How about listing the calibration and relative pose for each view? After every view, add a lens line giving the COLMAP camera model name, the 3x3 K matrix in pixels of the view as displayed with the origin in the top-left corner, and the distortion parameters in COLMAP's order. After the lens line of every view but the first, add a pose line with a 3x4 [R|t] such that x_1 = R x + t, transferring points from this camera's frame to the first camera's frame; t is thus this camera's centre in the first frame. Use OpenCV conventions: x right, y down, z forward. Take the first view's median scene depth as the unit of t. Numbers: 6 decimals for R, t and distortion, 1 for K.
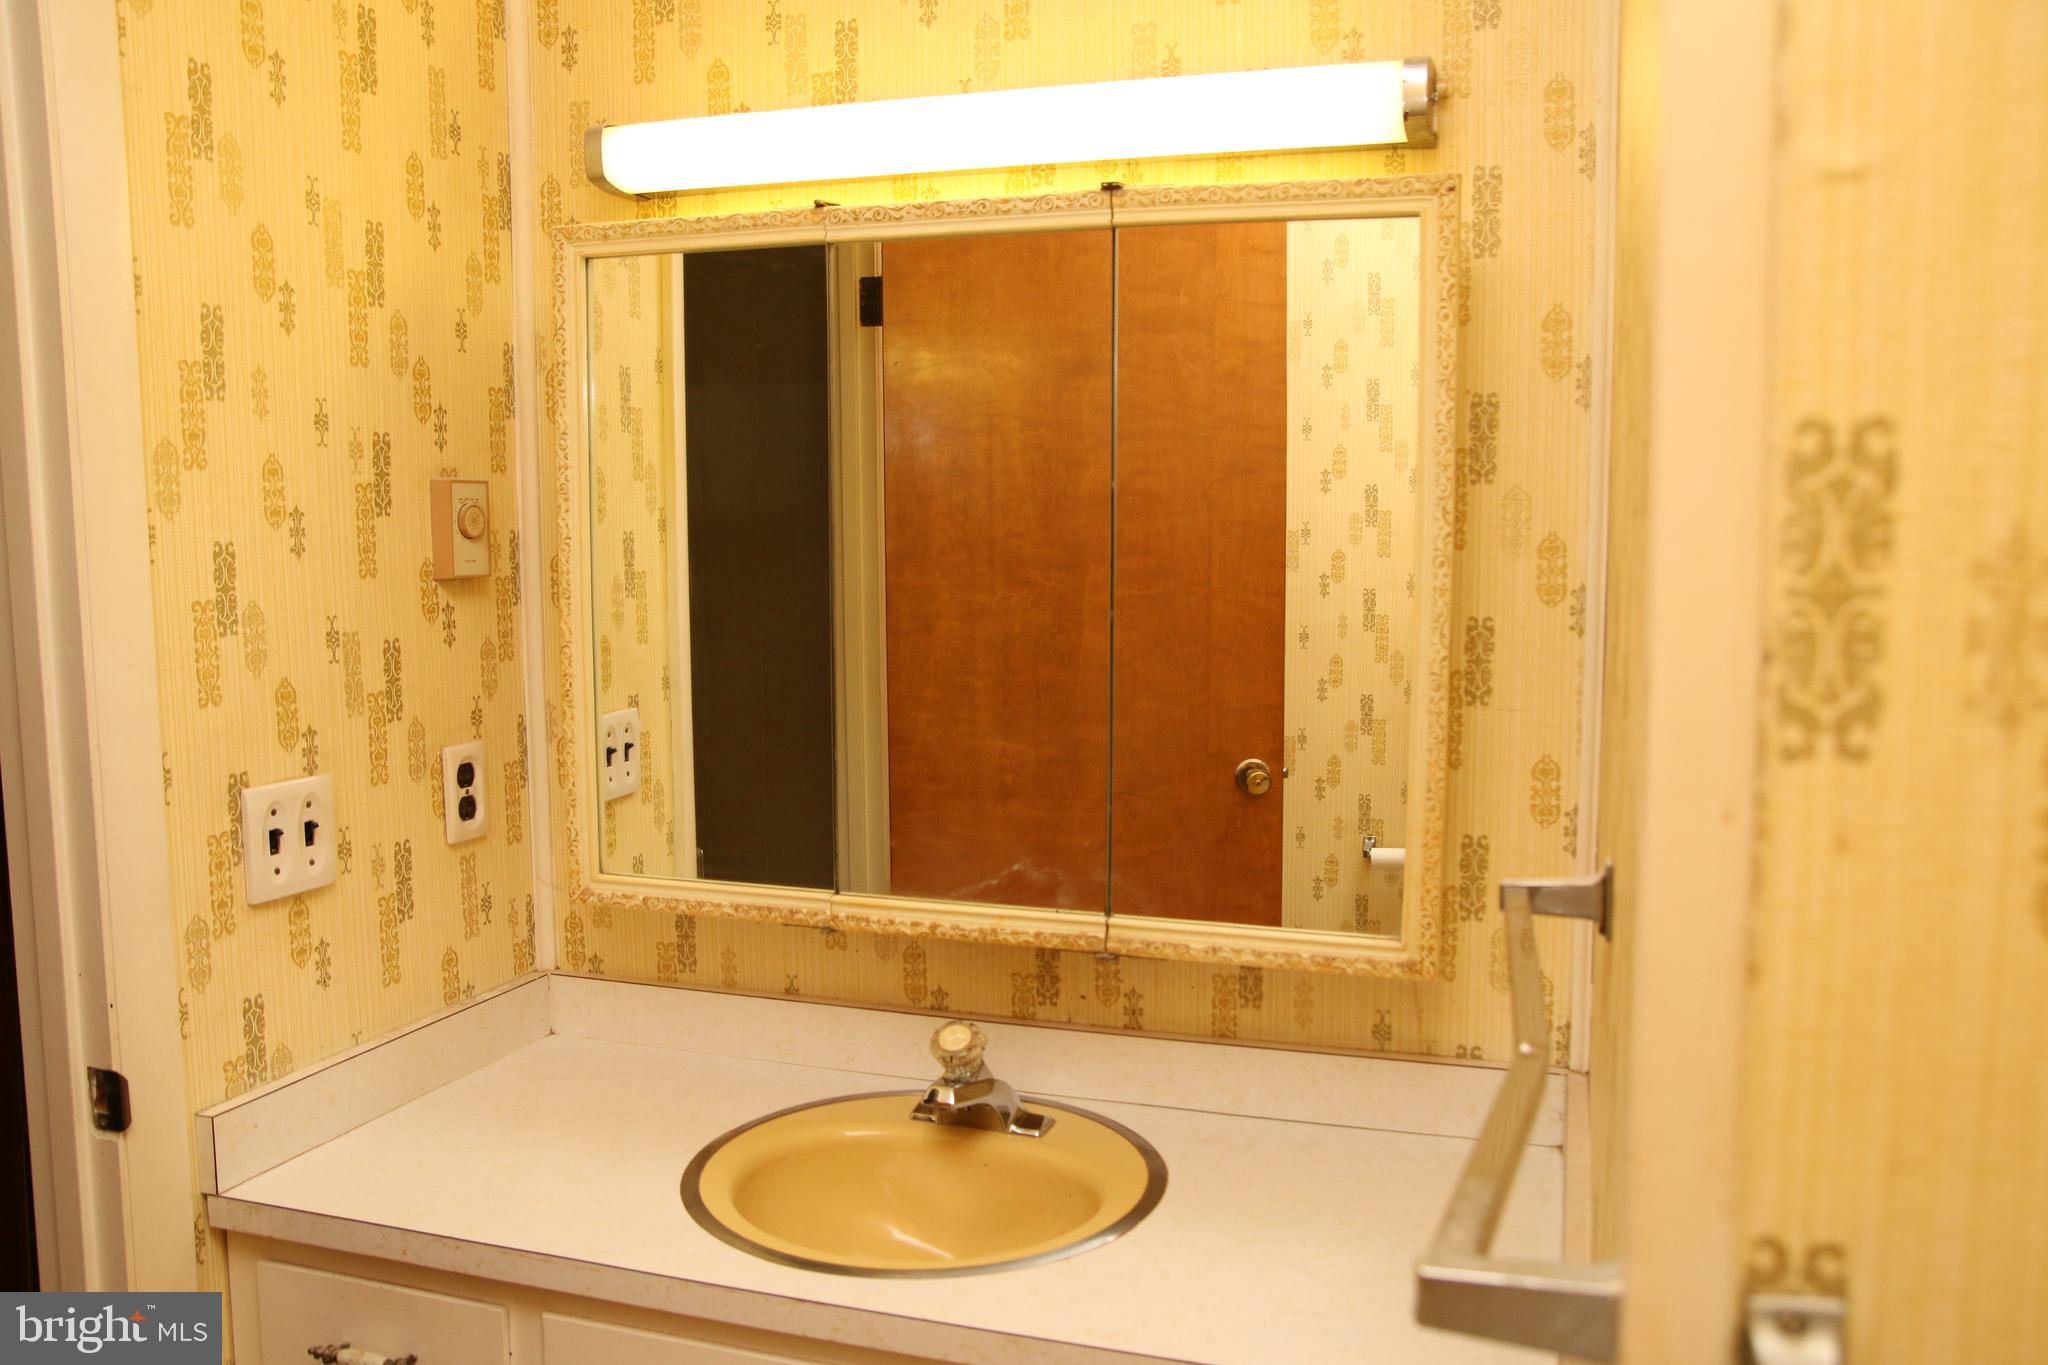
lens RADIAL K [[1601.2, 0, 982.3], [0, 1601.2, 699.2], [0, 0, 1]] dist [-0.115450, 0.101508]
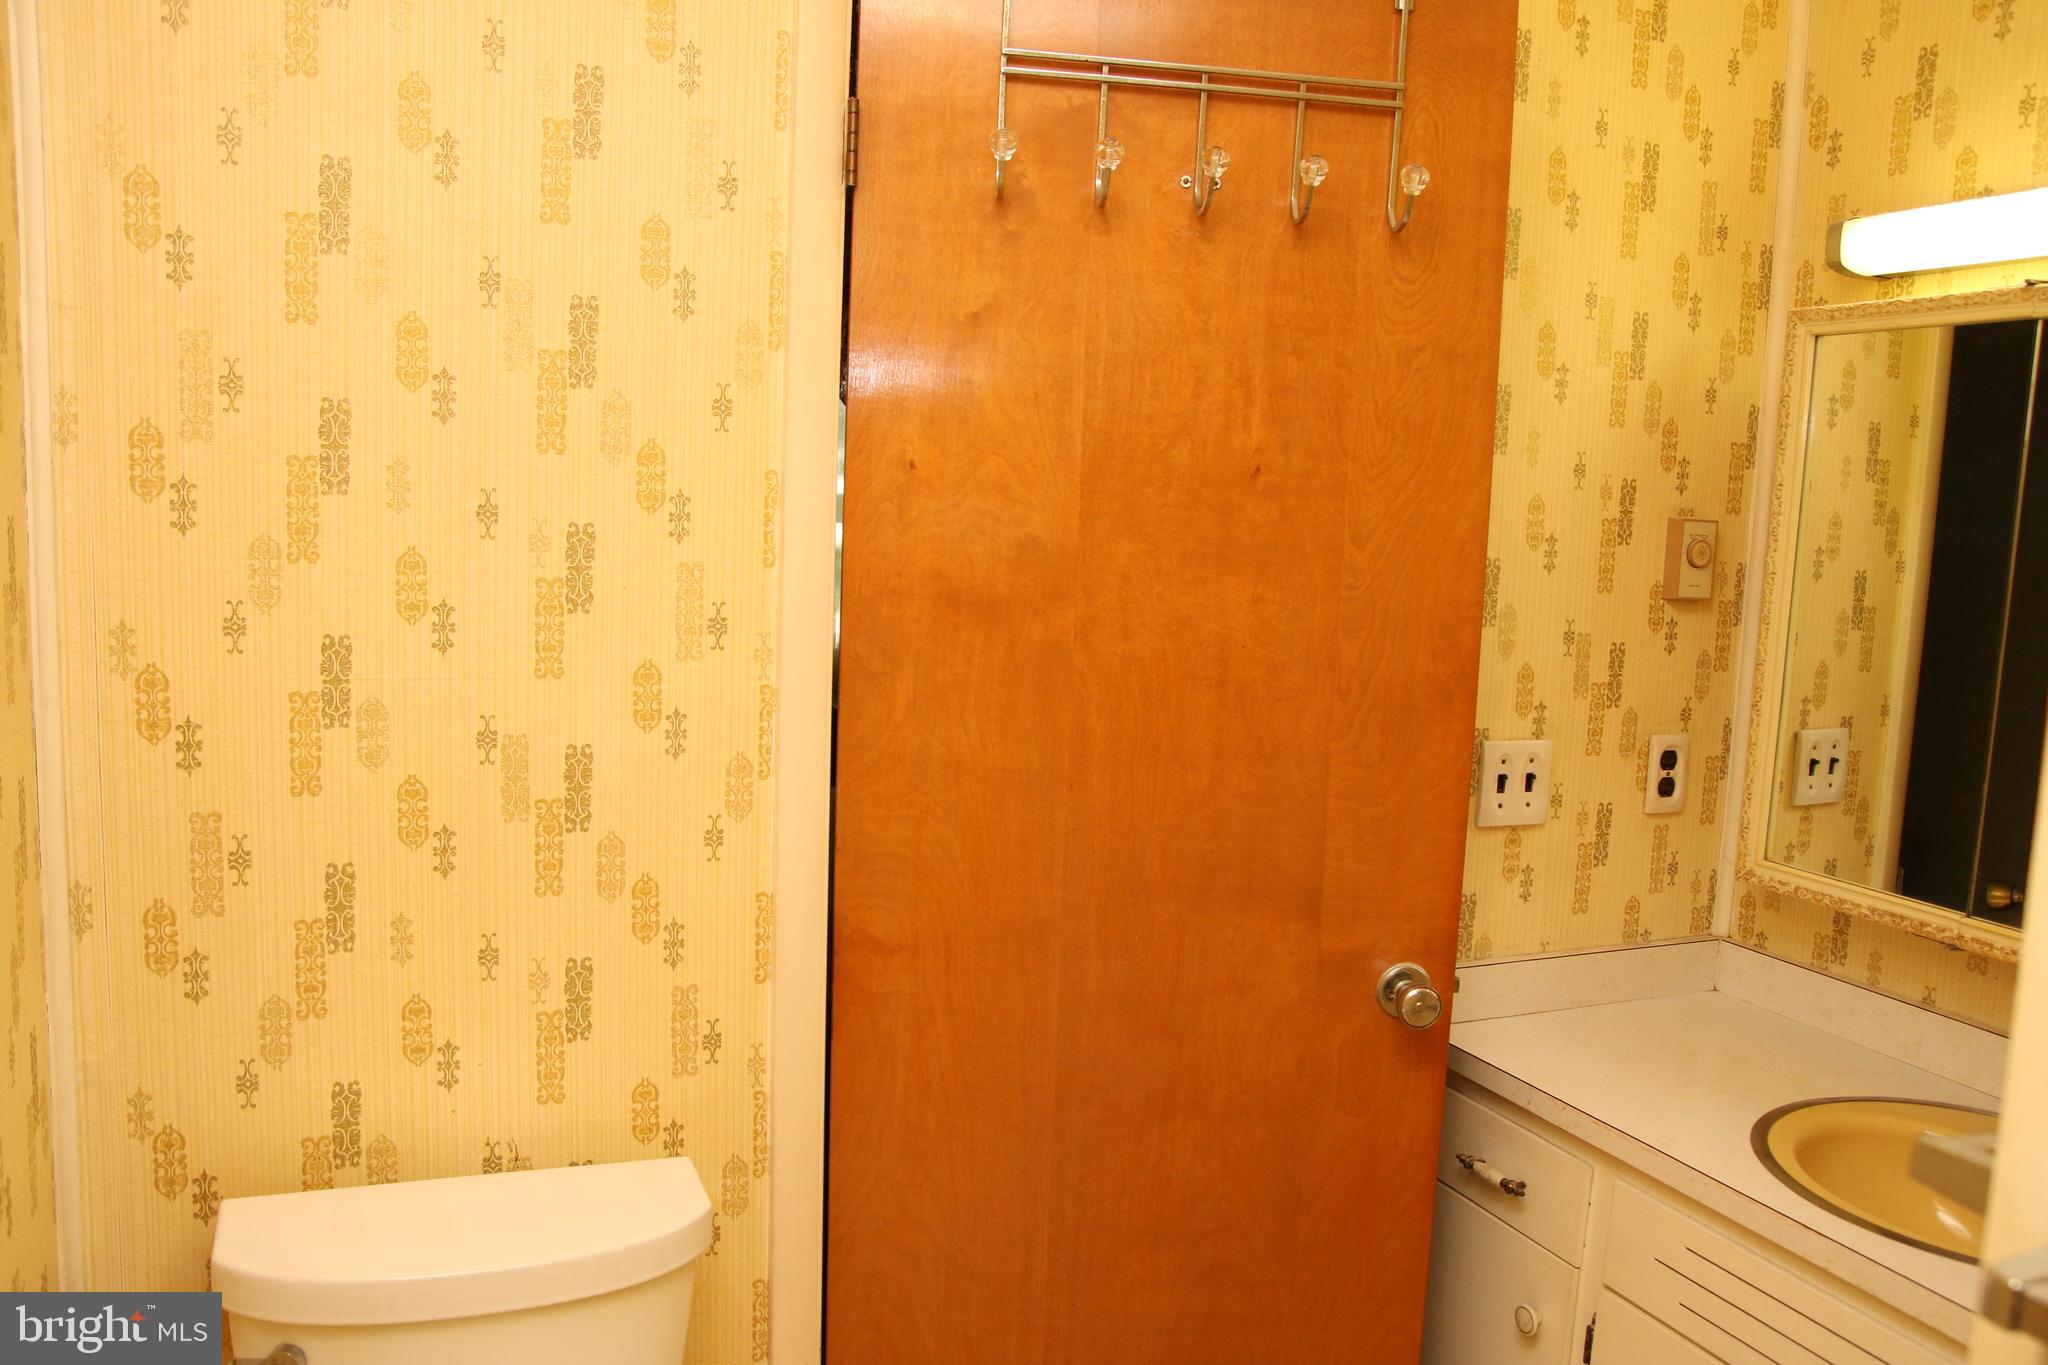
lens RADIAL K [[1601.2, 0, 1037.5], [0, 1601.2, 684.3], [0, 0, 1]] dist [-0.115450, 0.101508]
pose [[0.668783, 0.116261, -0.734311, 0.239185], [-0.125440, 0.991183, 0.042685, -0.000620], [0.732799, 0.063565, 0.677469, -0.187153]]
